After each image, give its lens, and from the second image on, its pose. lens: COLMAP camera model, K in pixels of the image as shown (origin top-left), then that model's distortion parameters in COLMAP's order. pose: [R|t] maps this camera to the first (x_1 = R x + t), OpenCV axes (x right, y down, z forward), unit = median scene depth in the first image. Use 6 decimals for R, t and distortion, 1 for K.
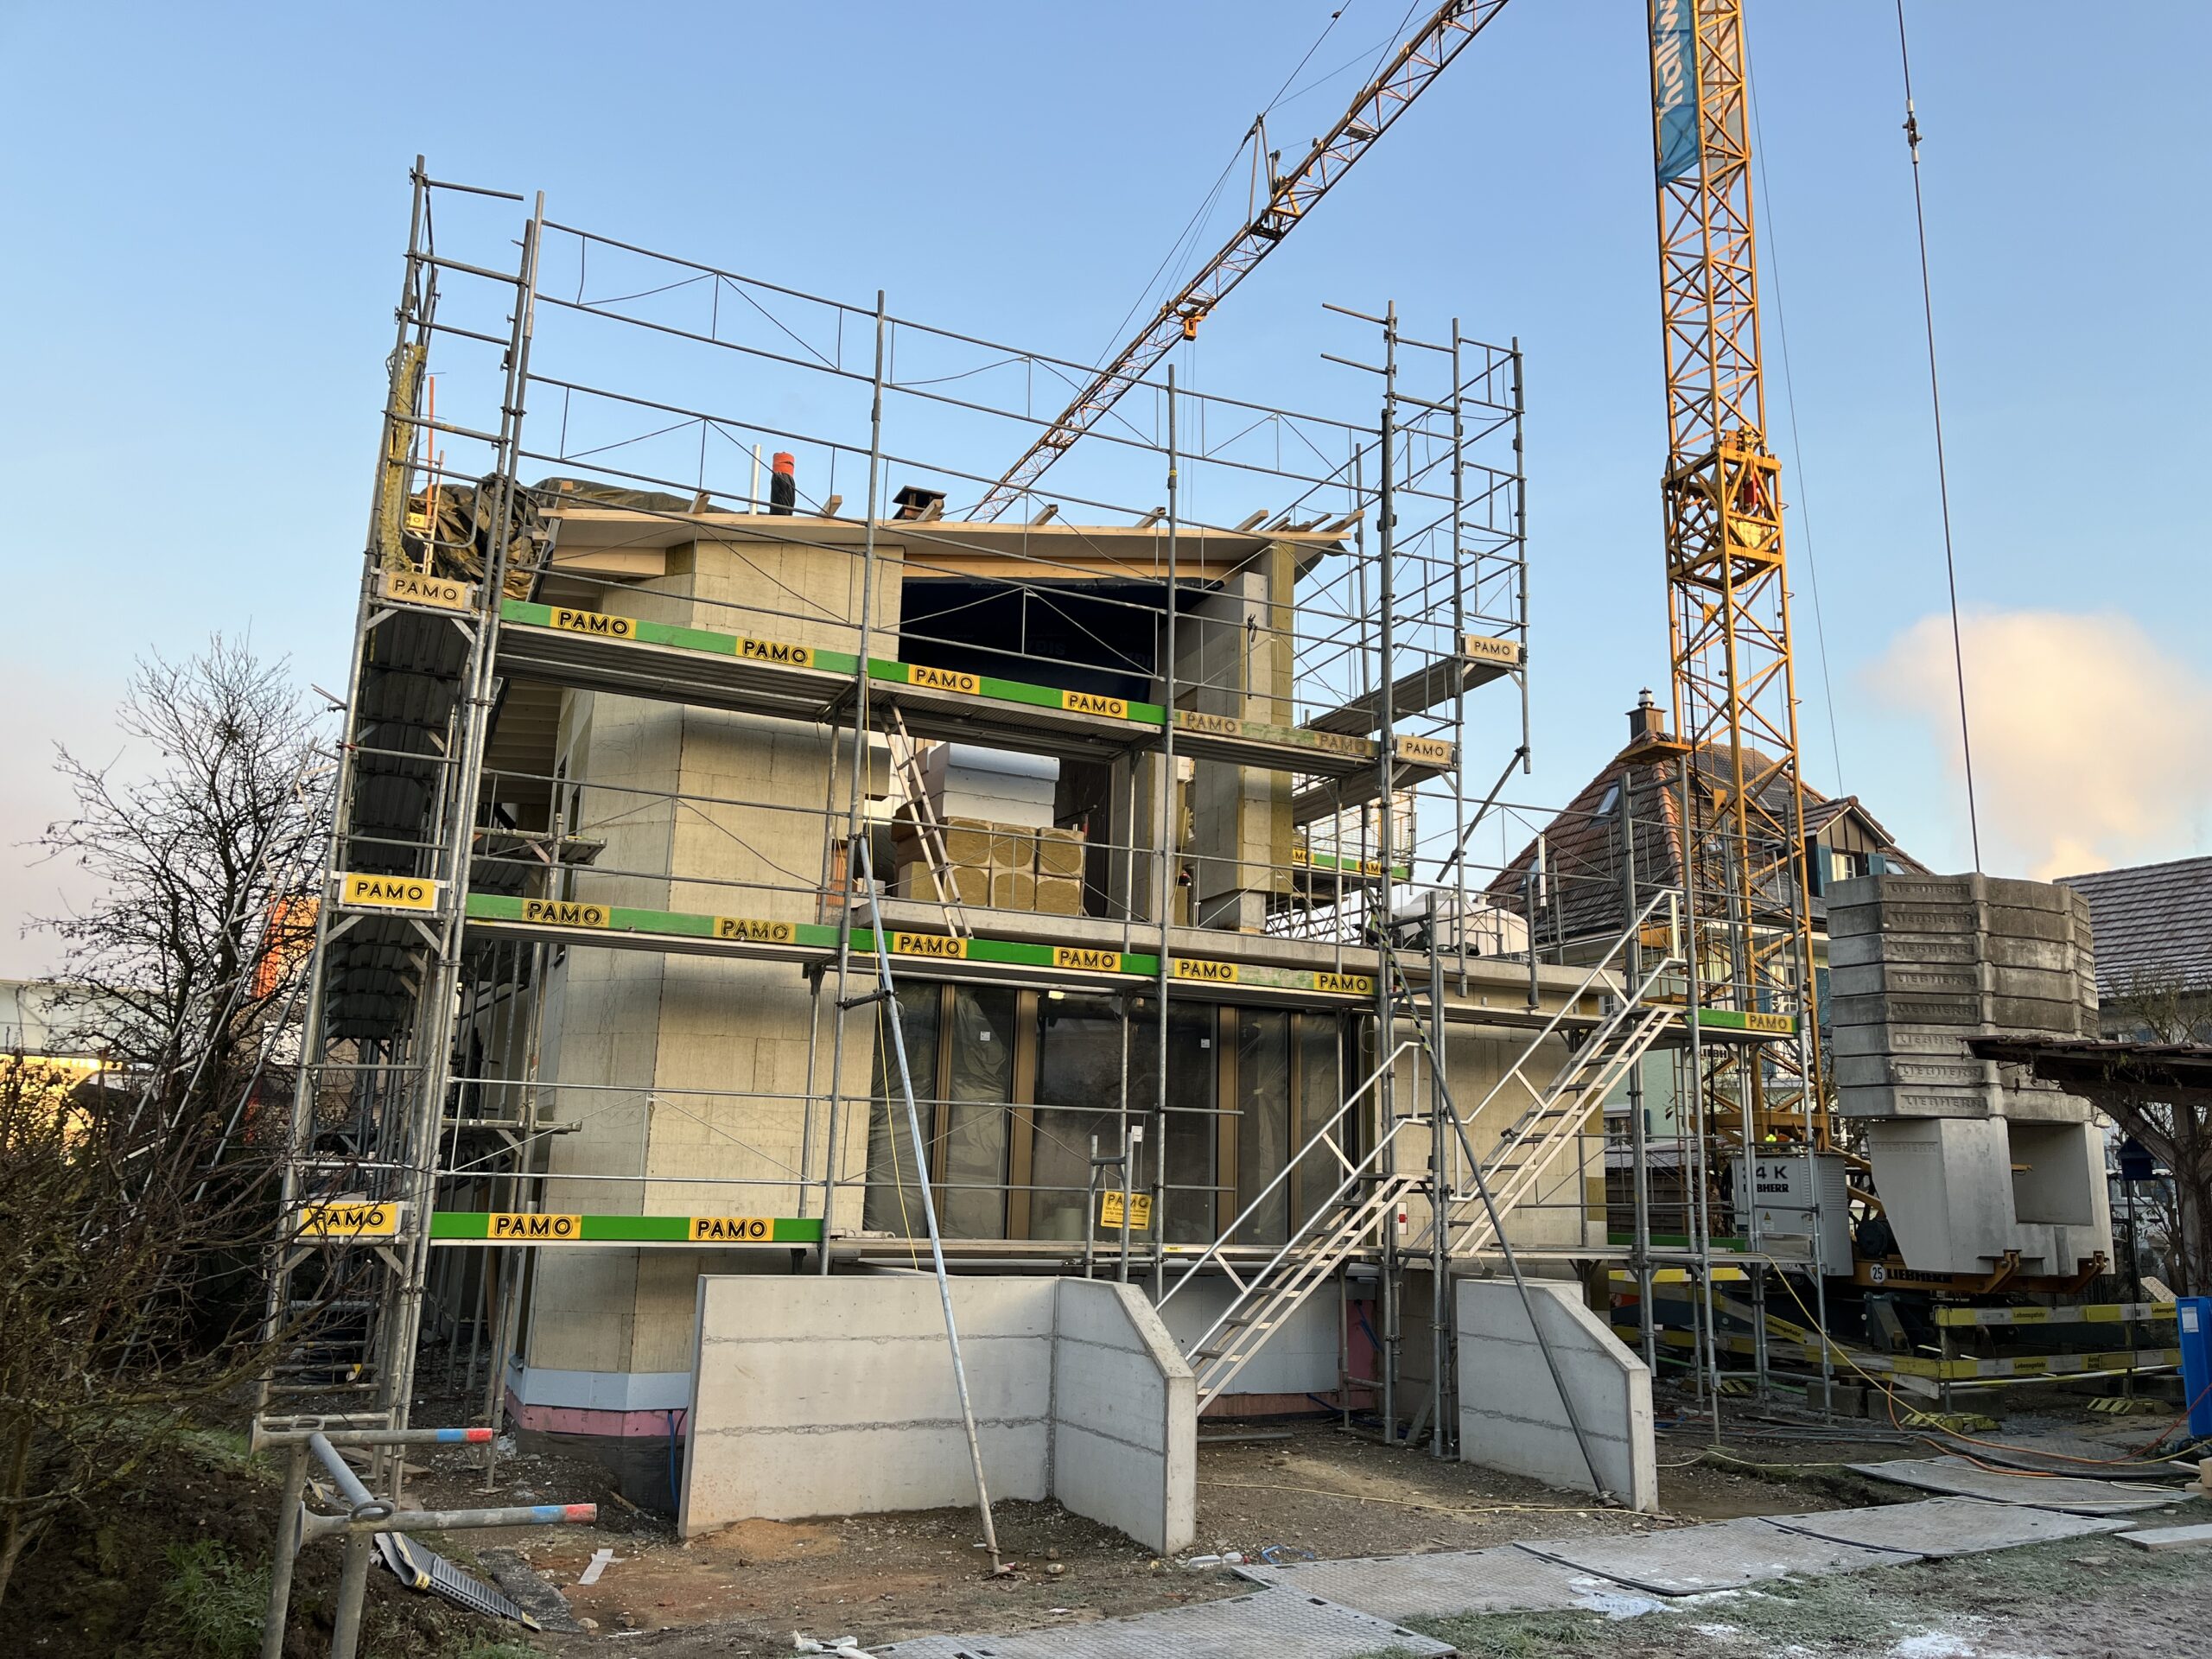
lens RADIAL K [[1679.1, 0, 1112.3], [0, 1679.1, 835.7], [0, 0, 1]] dist [0.053093, -0.017946]
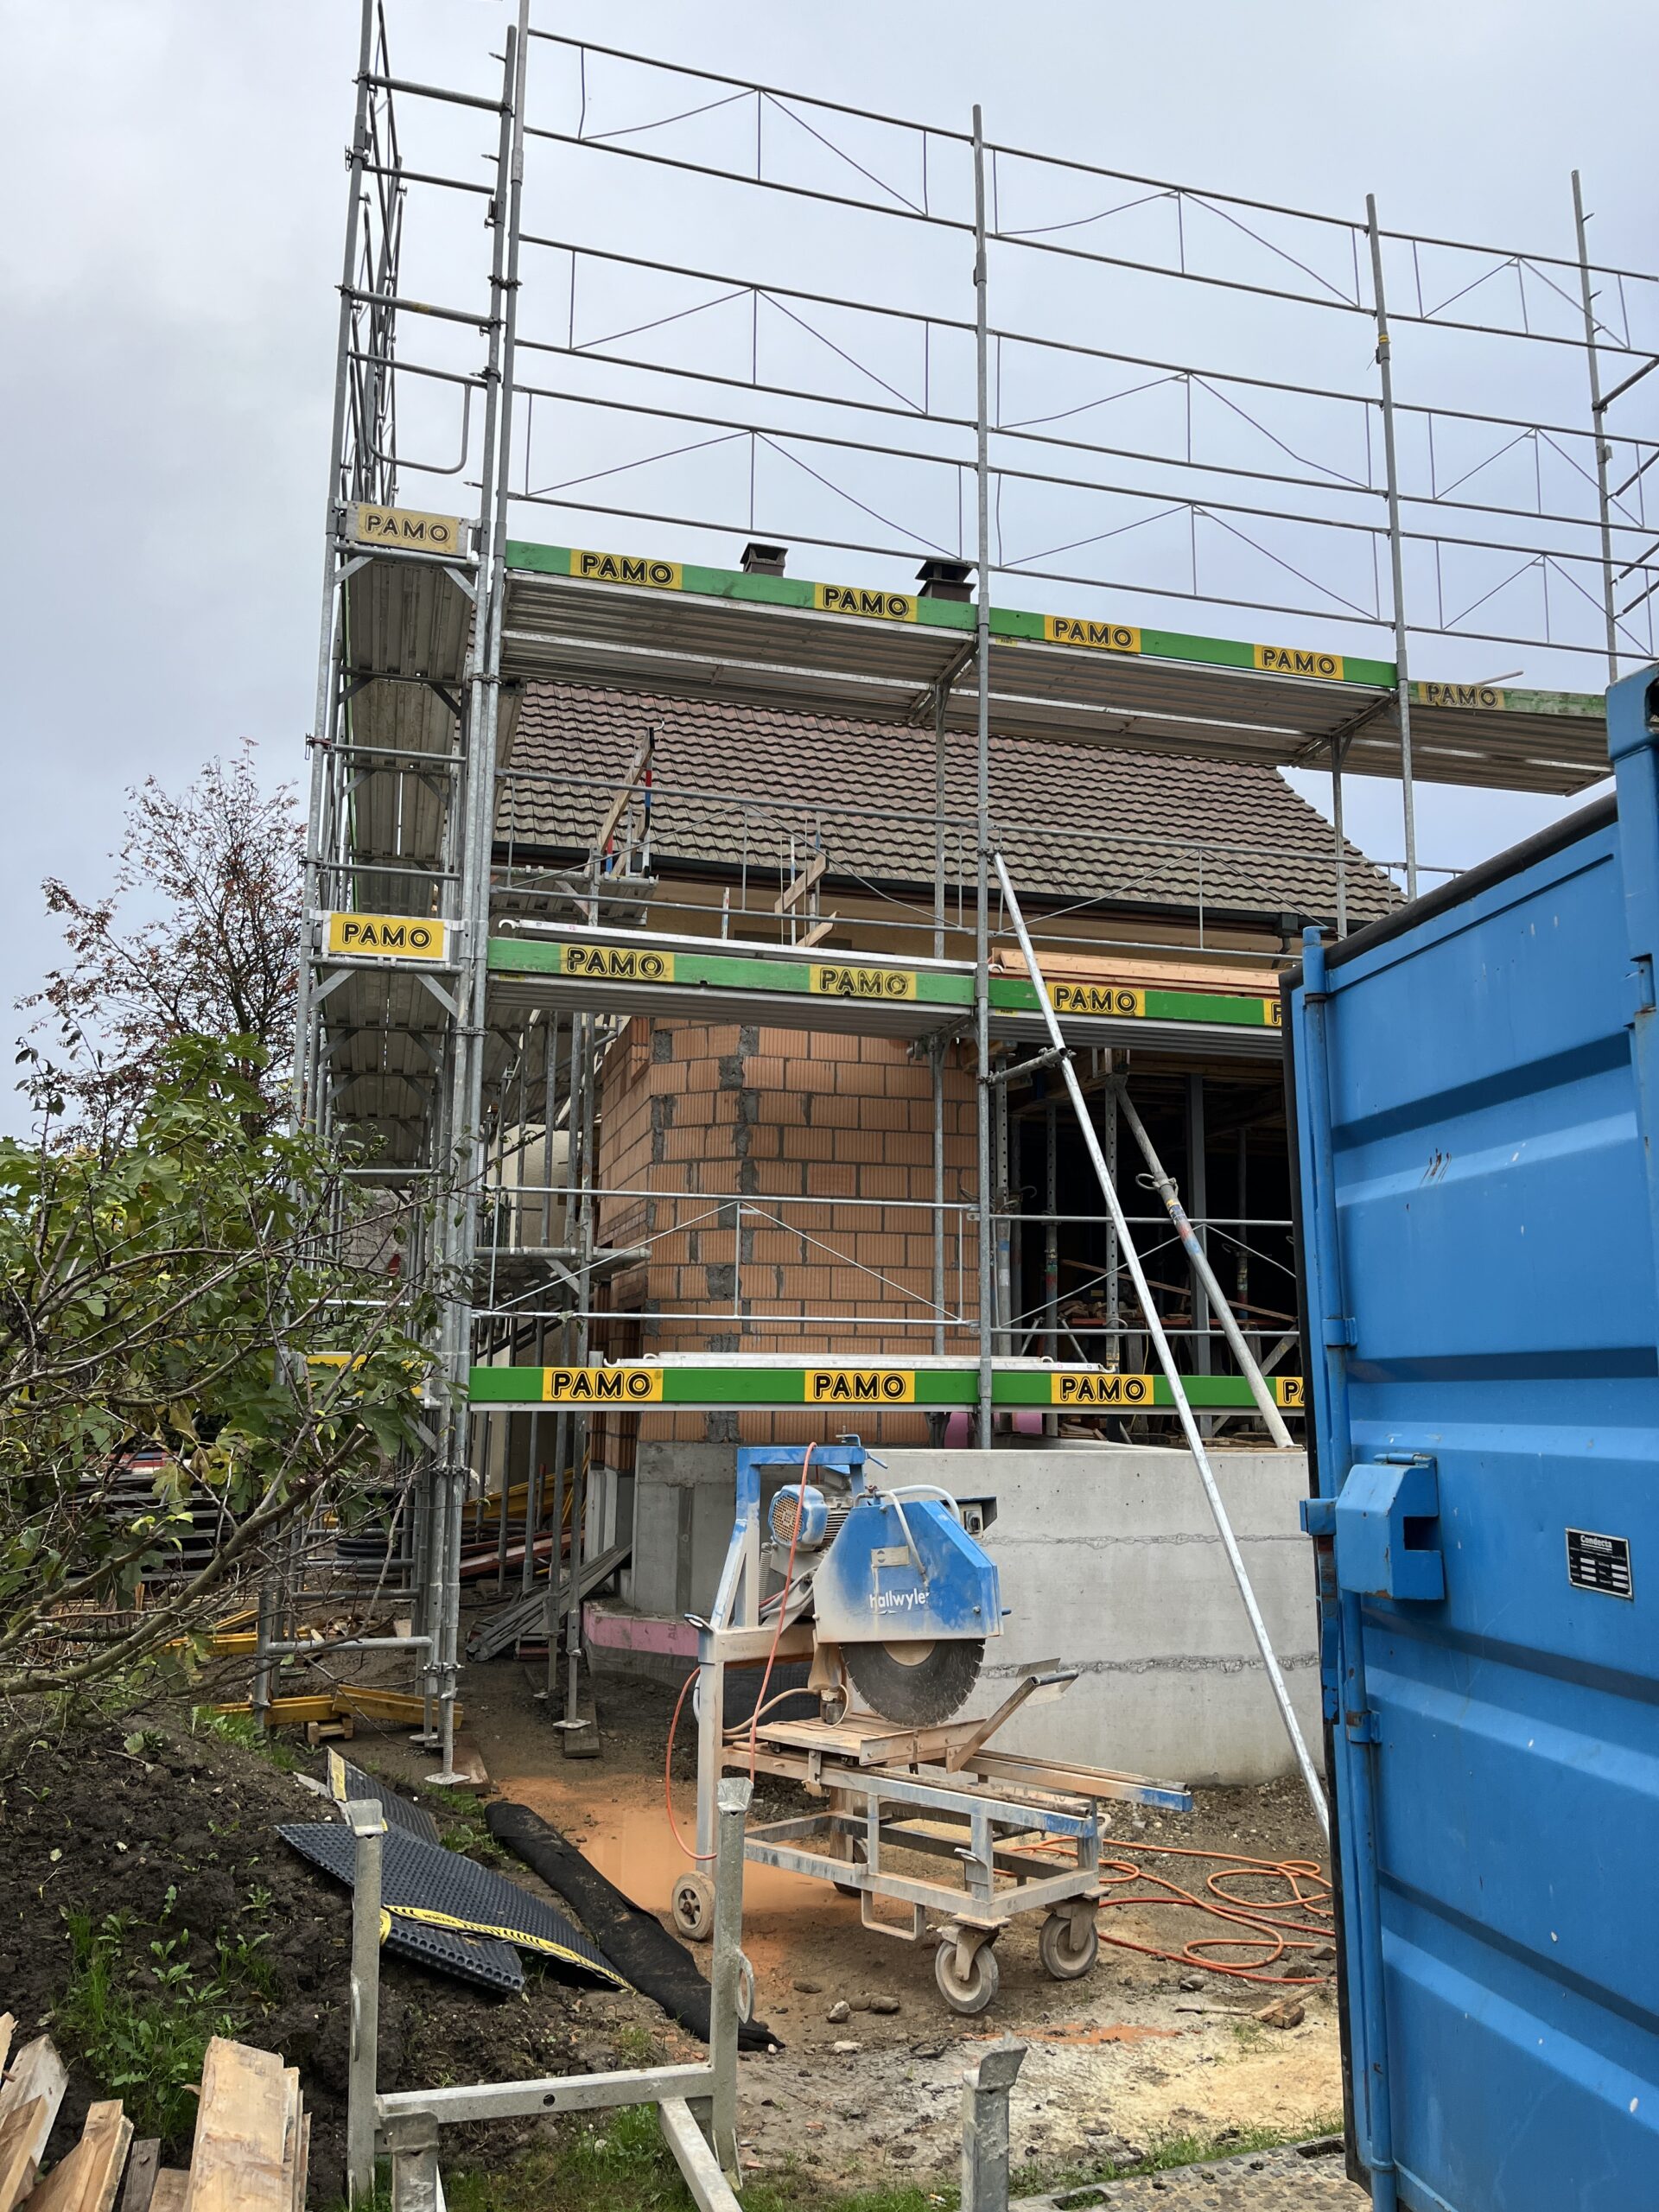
lens RADIAL K [[1679.1, 0, 831.5], [0, 1679.1, 1097.6], [0, 0, 1]] dist [0.053093, -0.017946]
pose [[0.986306, -0.040099, -0.159978, -0.113077], [0.048771, 0.997525, 0.050649, 0.069519], [0.157551, -0.057758, 0.985820, 0.282893]]
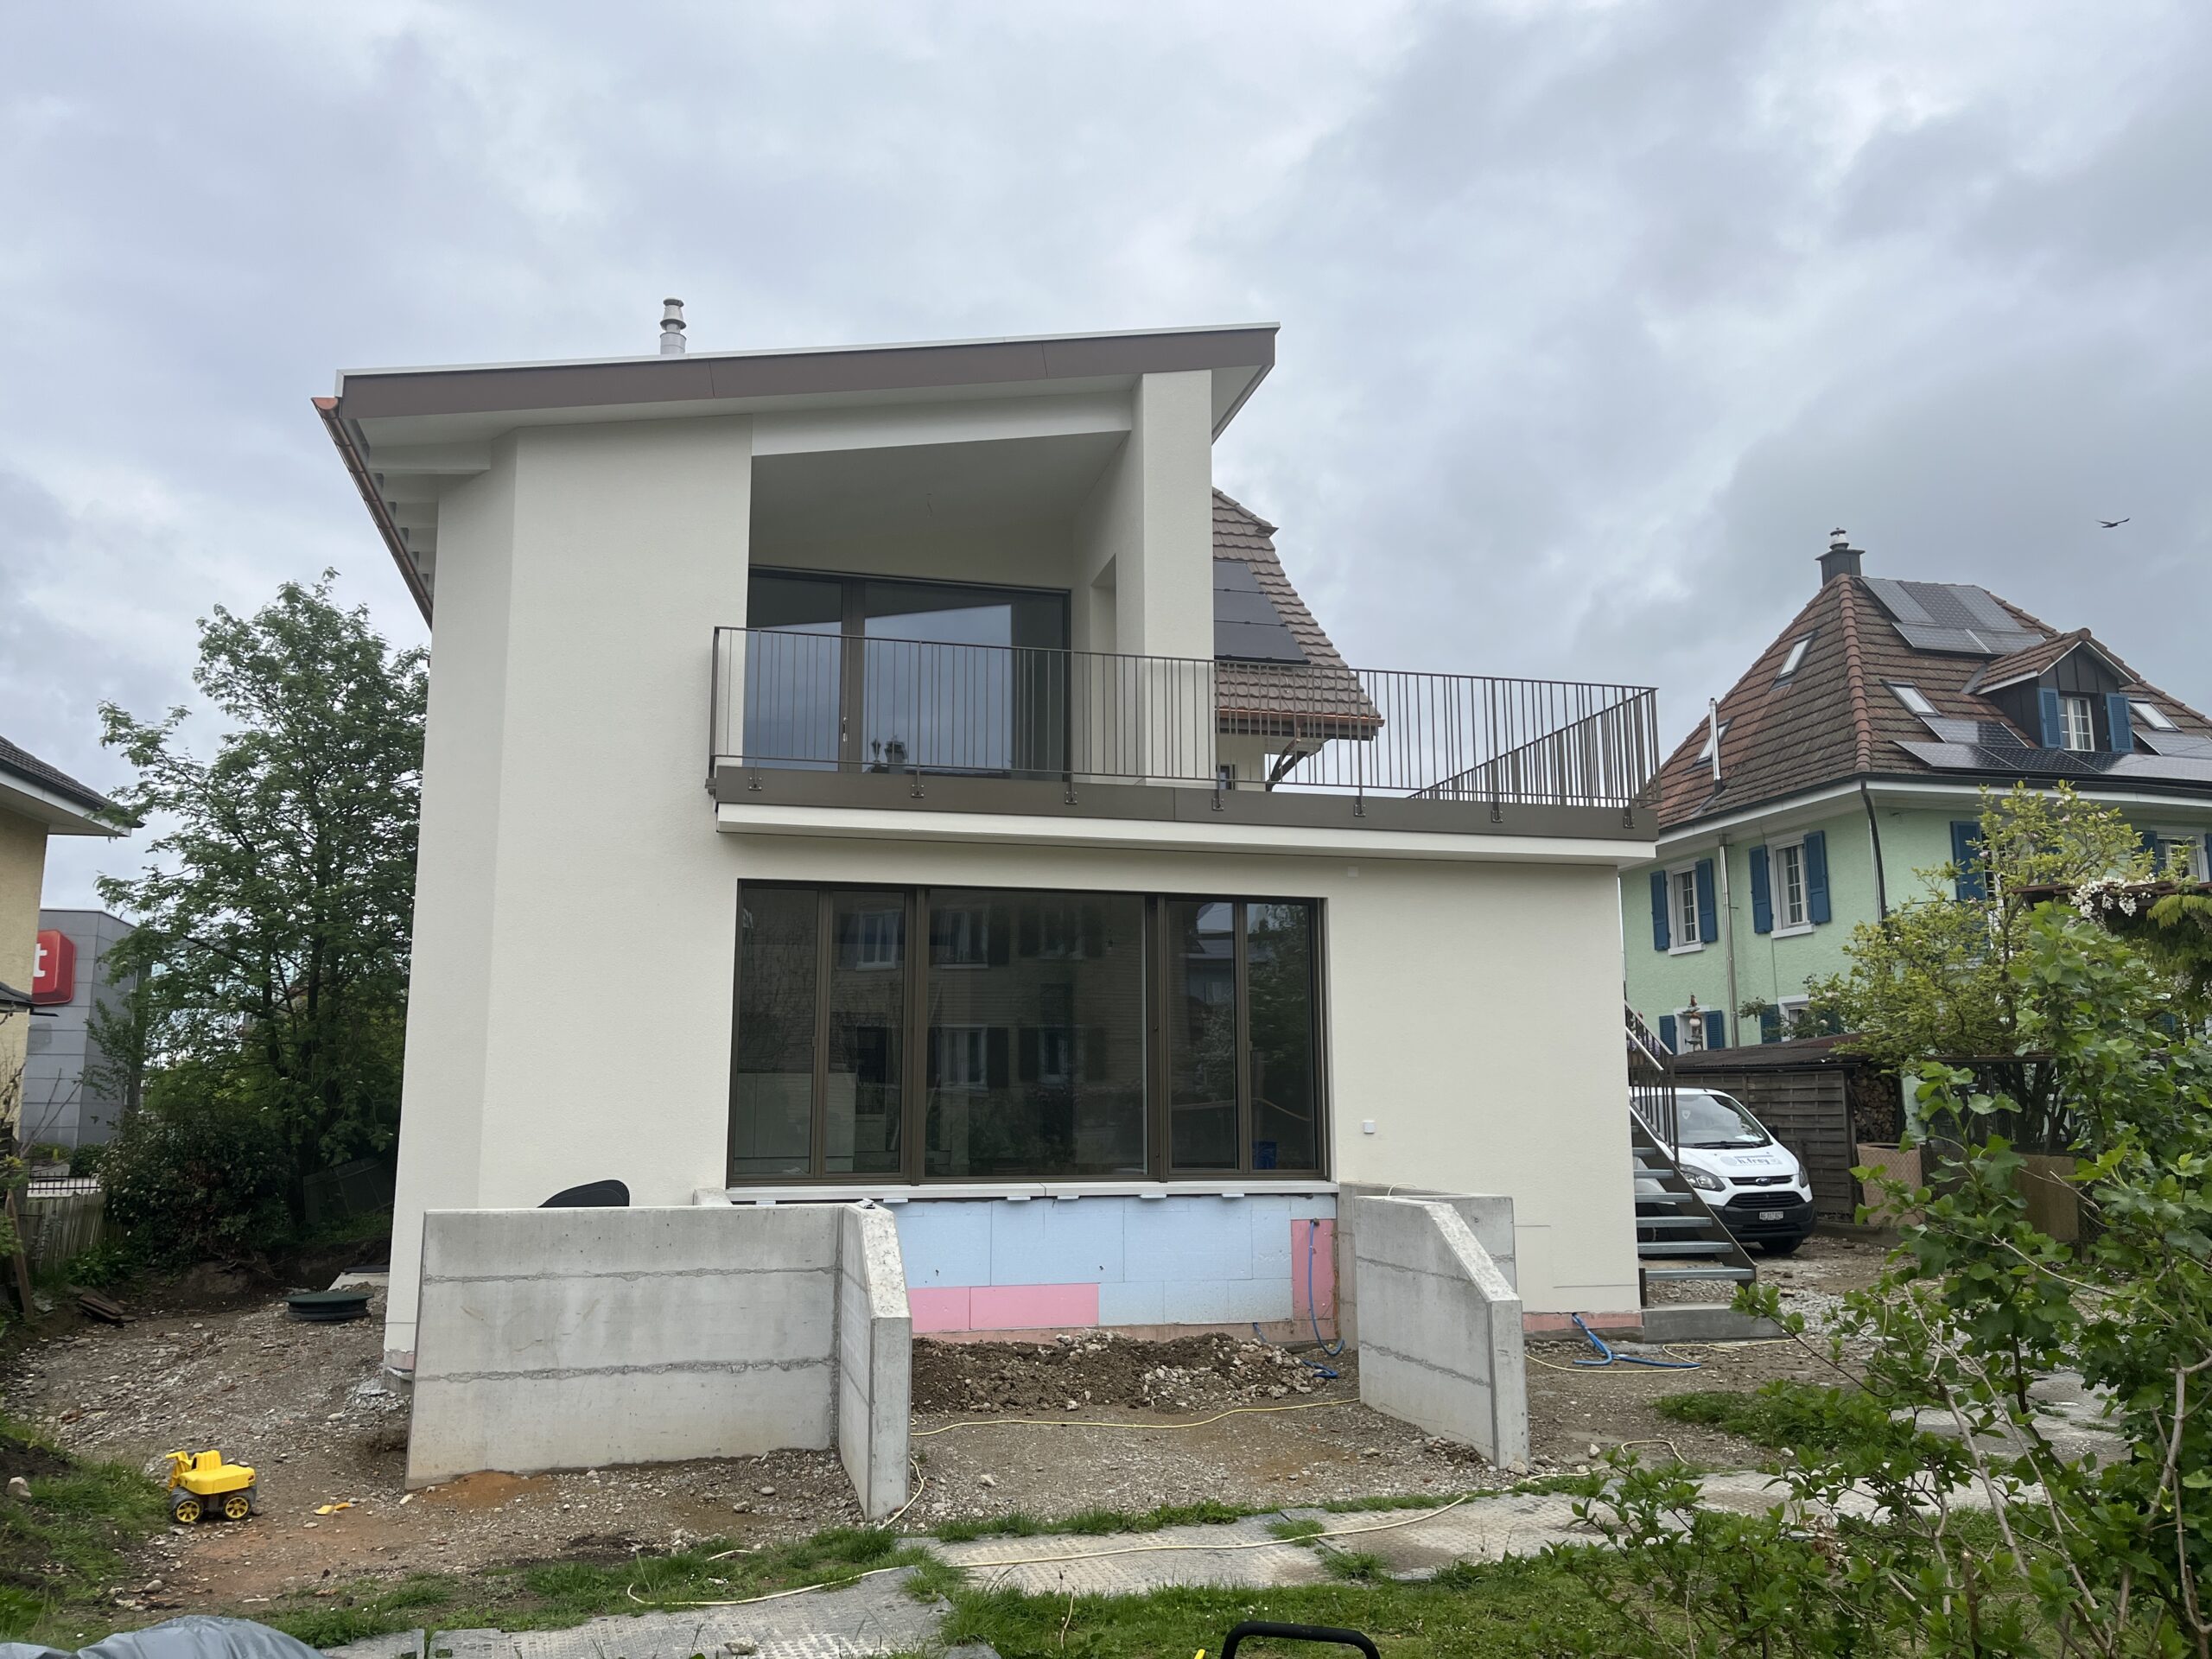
lens RADIAL K [[1679.1, 0, 1103.7], [0, 1679.1, 834.9], [0, 0, 1]] dist [0.053093, -0.017946]
pose [[0.981386, -0.055500, -0.183851, 0.262420], [0.063885, 0.997155, 0.039996, 0.036488], [0.181109, -0.050997, 0.982140, 0.144816]]
